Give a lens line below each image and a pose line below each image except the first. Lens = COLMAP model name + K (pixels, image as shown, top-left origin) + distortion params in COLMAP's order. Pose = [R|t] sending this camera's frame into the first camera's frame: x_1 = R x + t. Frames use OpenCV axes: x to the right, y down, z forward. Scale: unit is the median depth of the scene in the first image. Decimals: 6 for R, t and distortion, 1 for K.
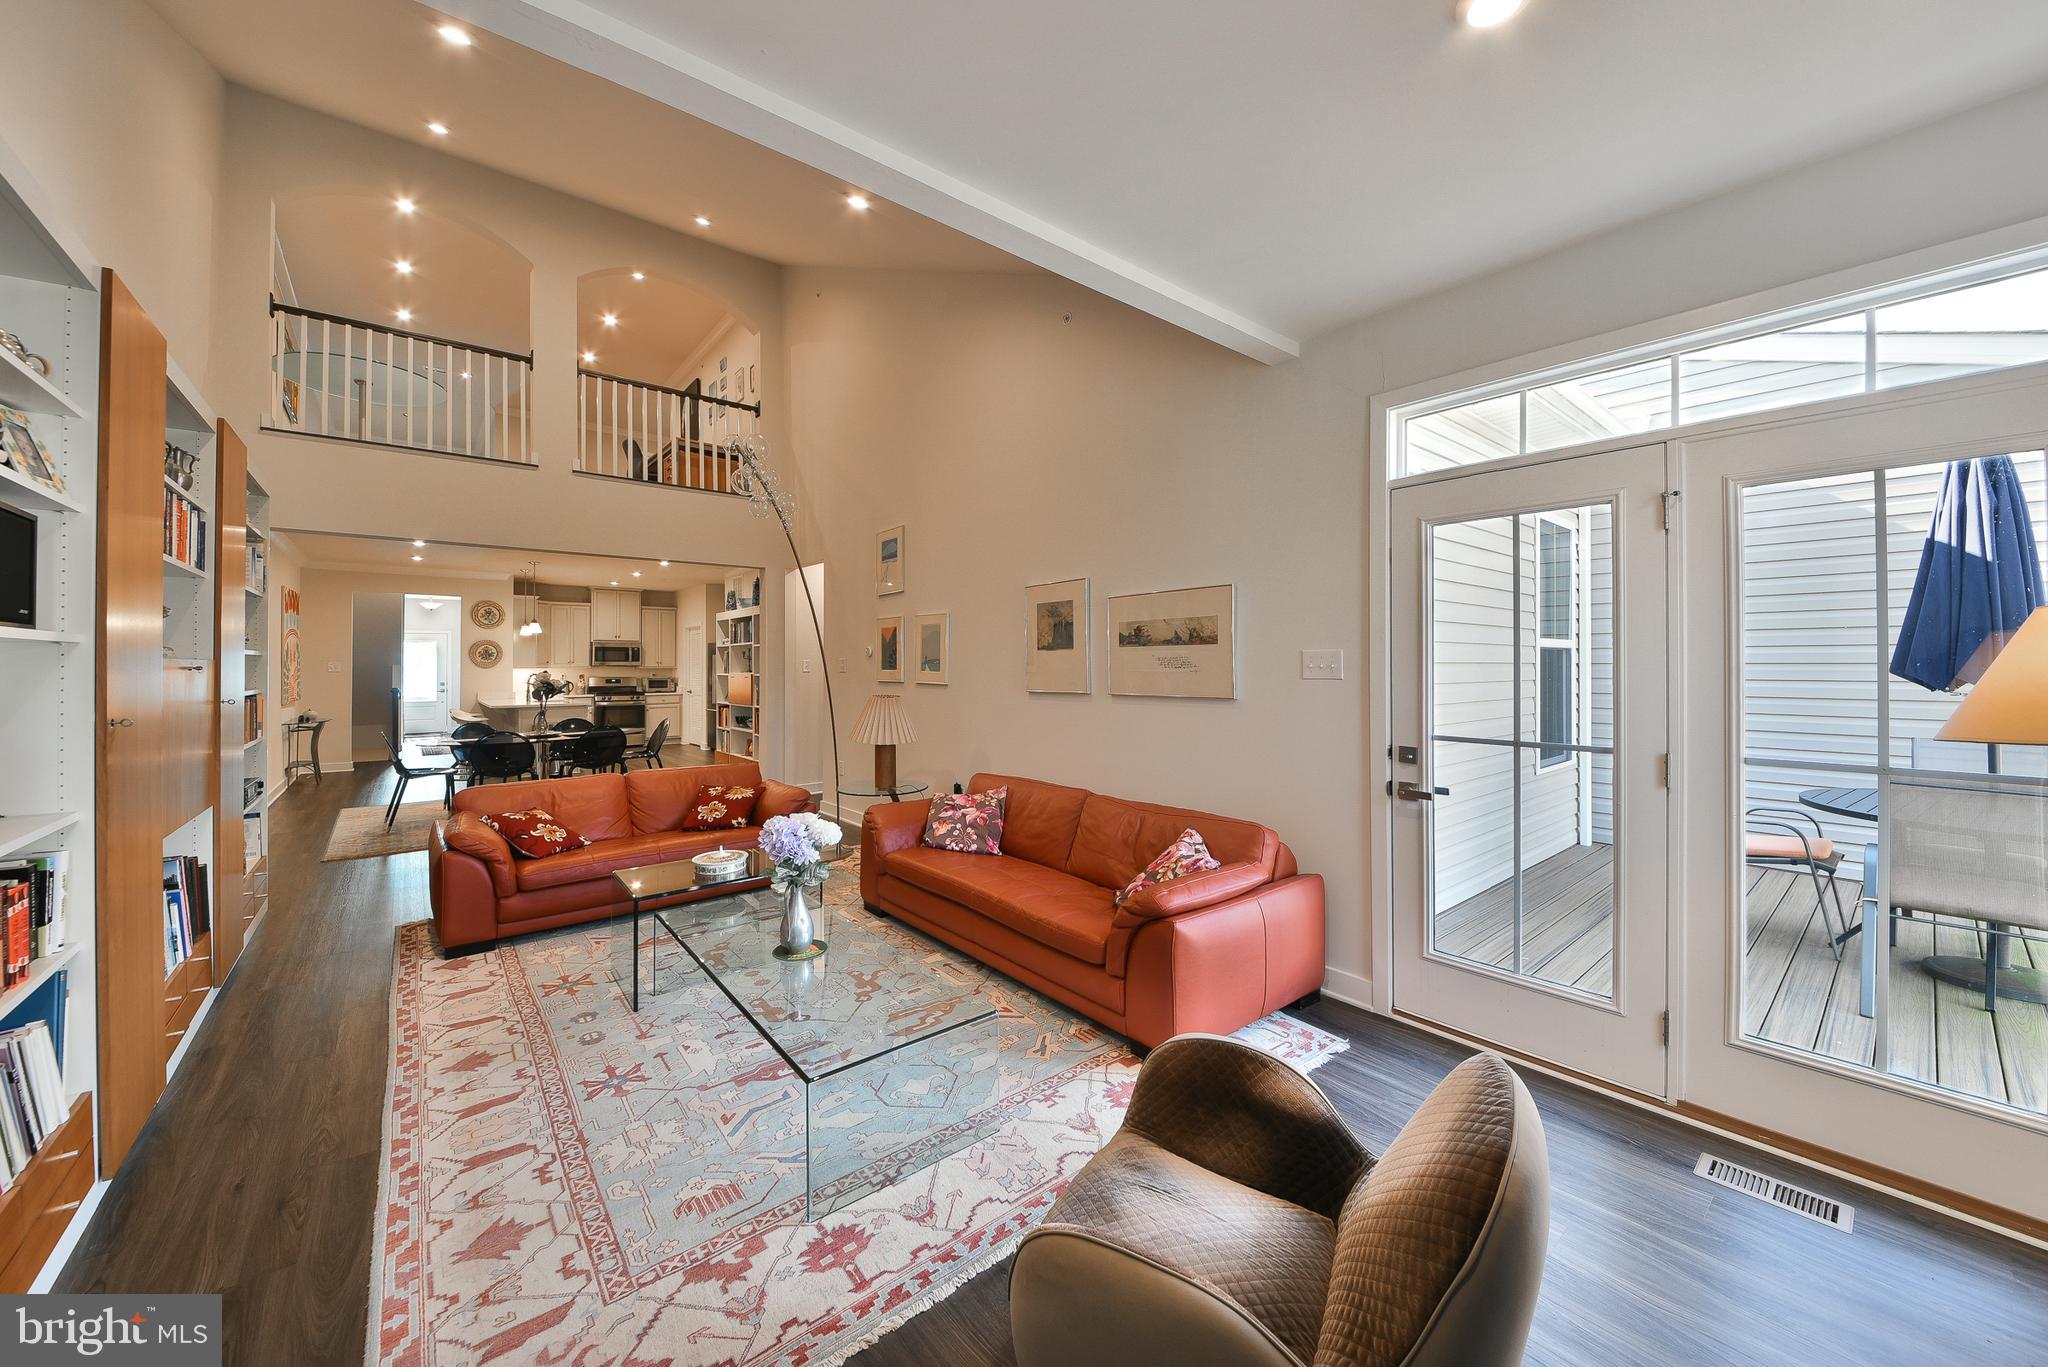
lens RADIAL K [[734.2, 0, 993.4], [0, 734.2, 670.0], [0, 0, 1]] dist [0.018403, -0.004082]
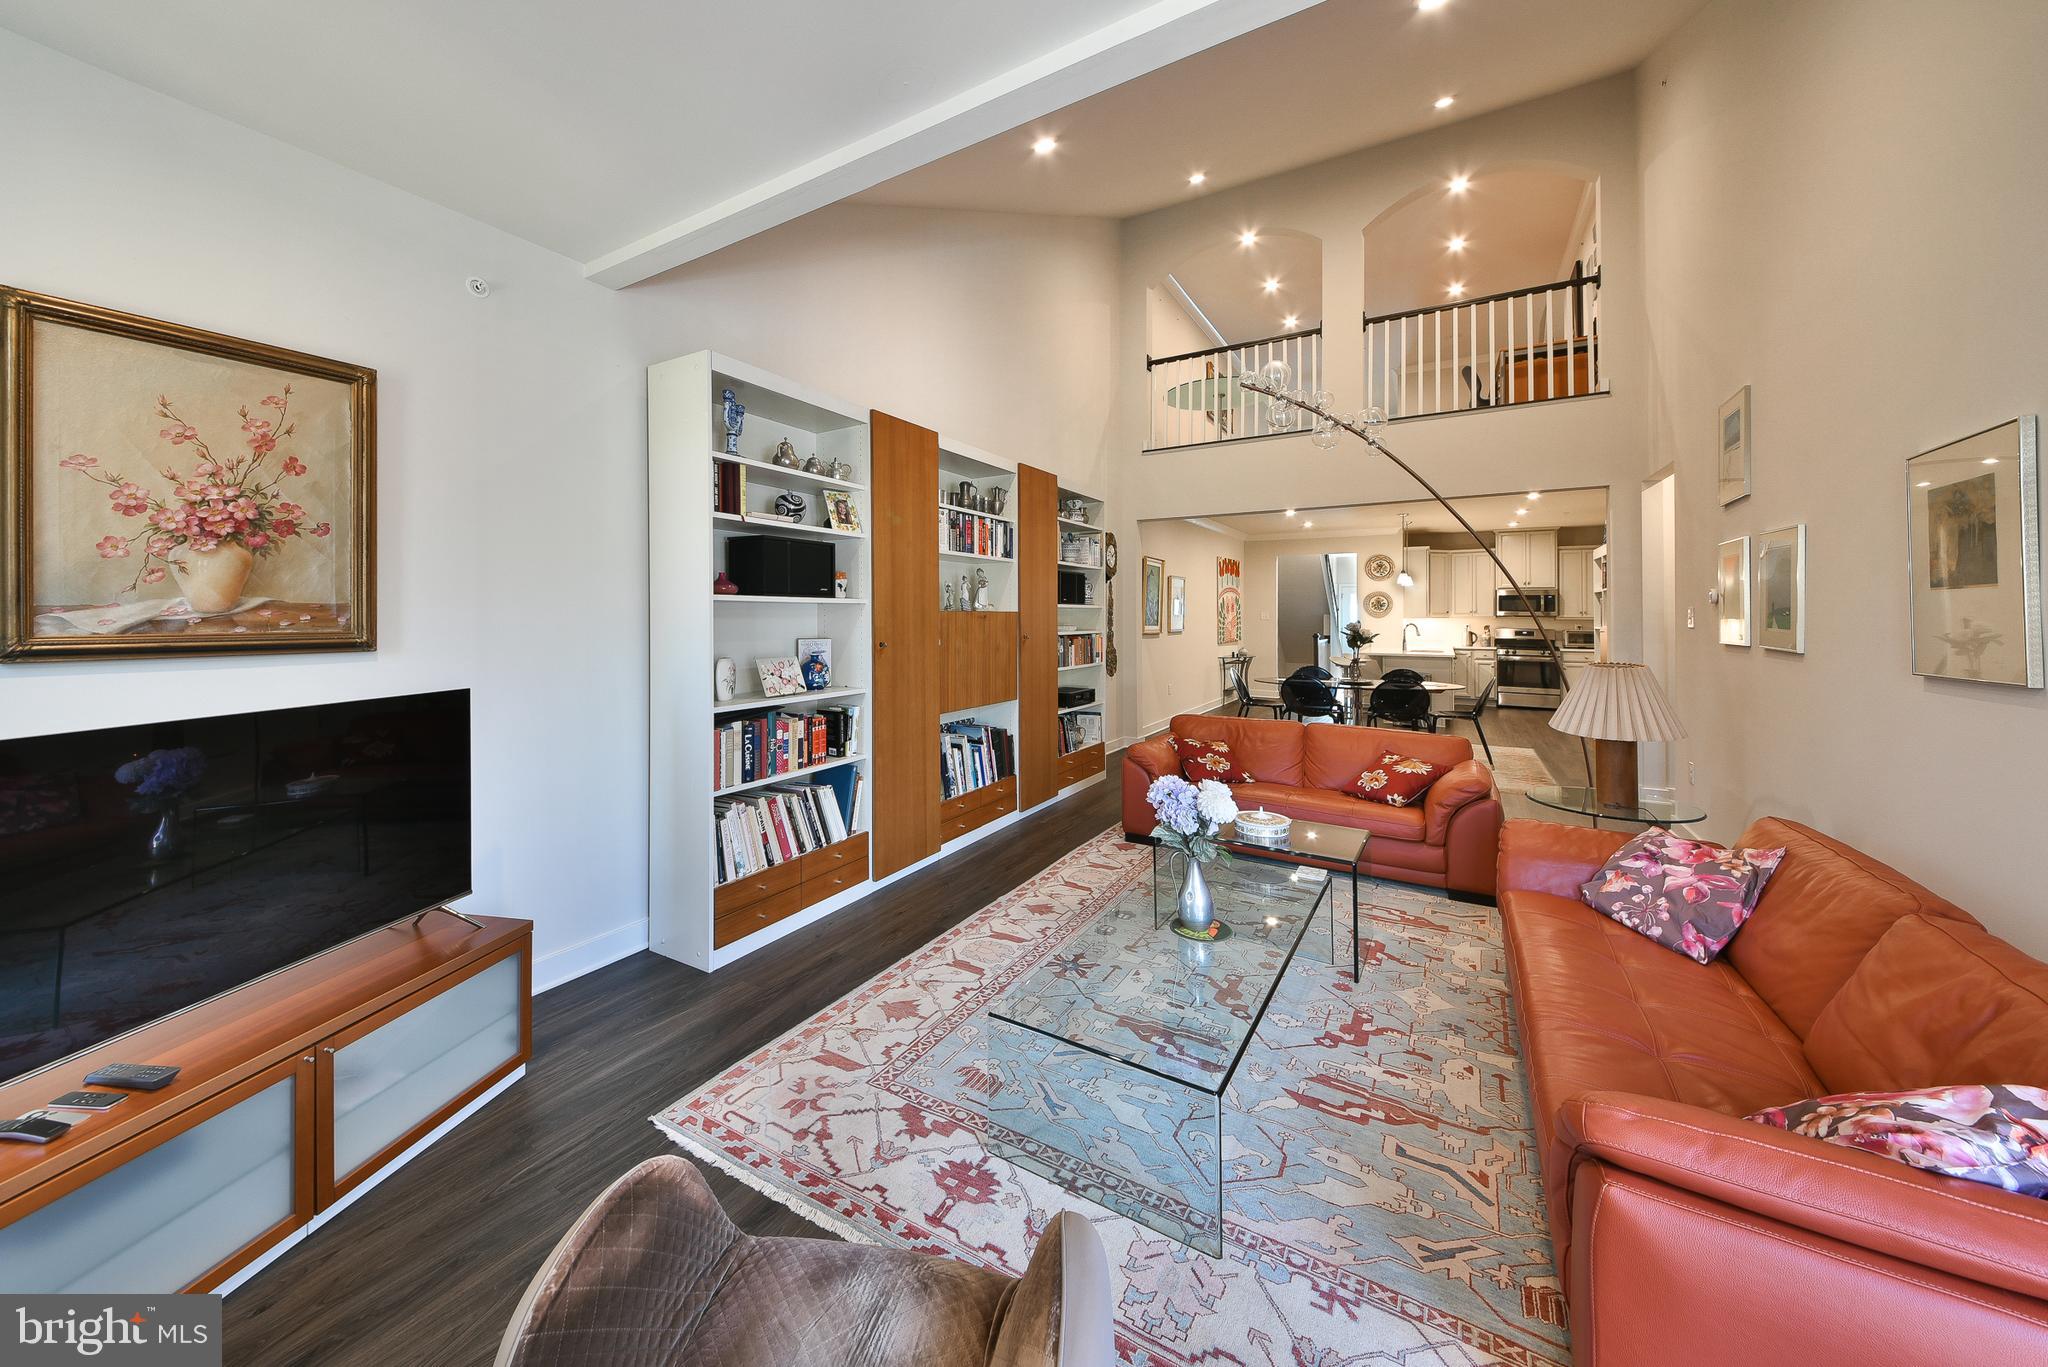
lens RADIAL K [[734.2, 0, 991.5], [0, 734.2, 616.2], [0, 0, 1]] dist [0.018403, -0.004082]
pose [[0.345382, 0.006978, -0.938436, 0.335793], [-0.011698, 0.999927, 0.003130, -0.003640], [0.938389, 0.009896, 0.345439, 0.296709]]
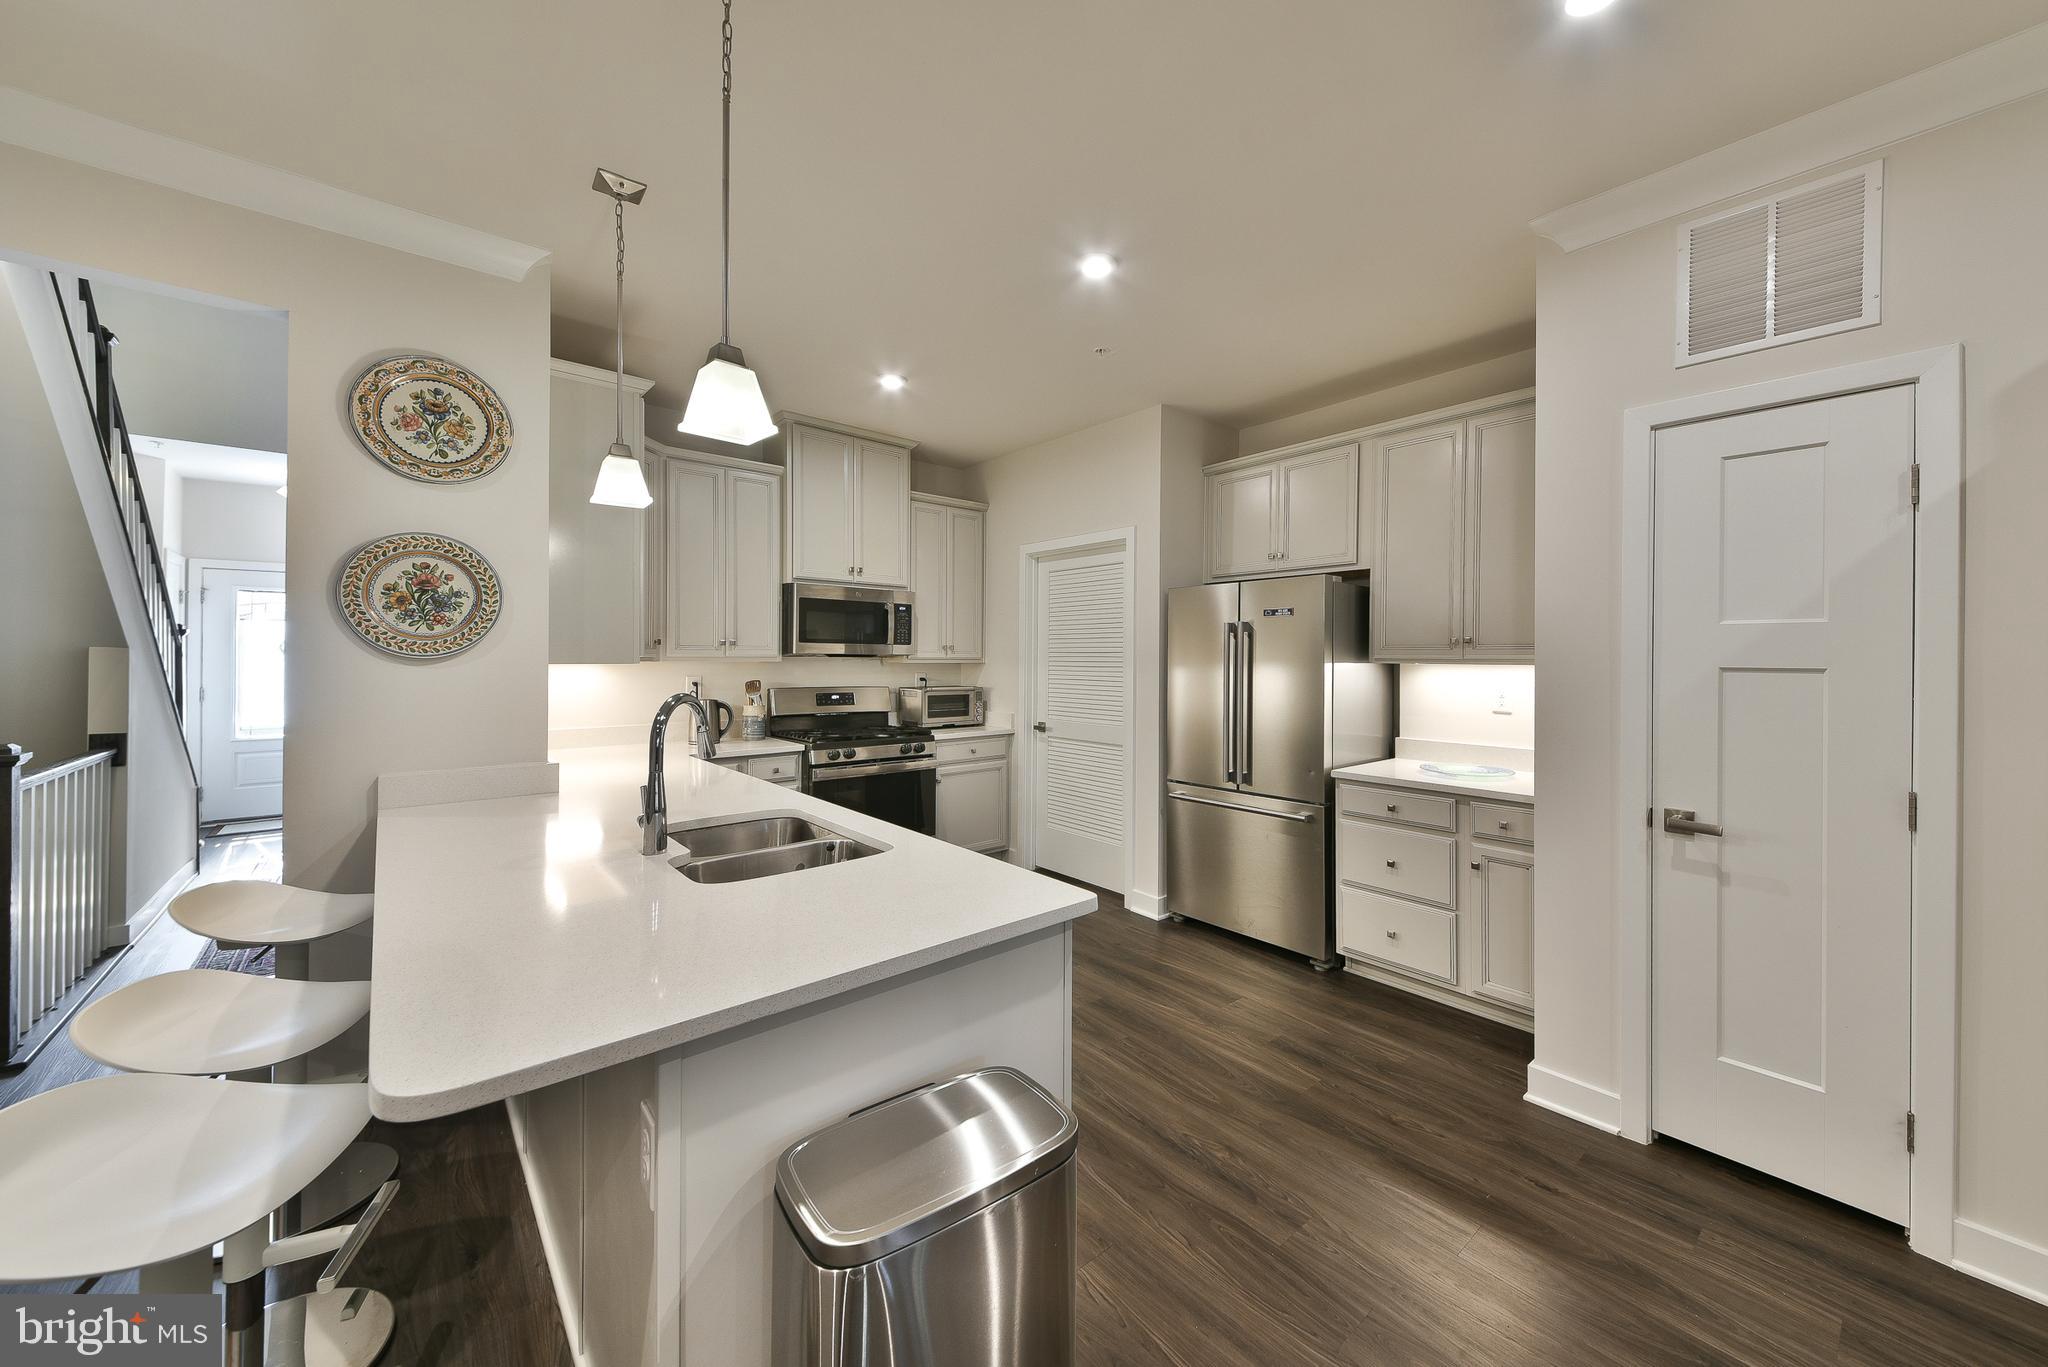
lens RADIAL K [[753.3, 0, 1092.6], [0, 753.3, 650.2], [0, 0, 1]] dist [0.016818, -0.001323]
pose [[0.997612, 0.011599, 0.068092, -1.346993], [-0.010514, 0.999812, -0.016271, -0.012461], [-0.068268, 0.015516, 0.997546, 2.058631]]
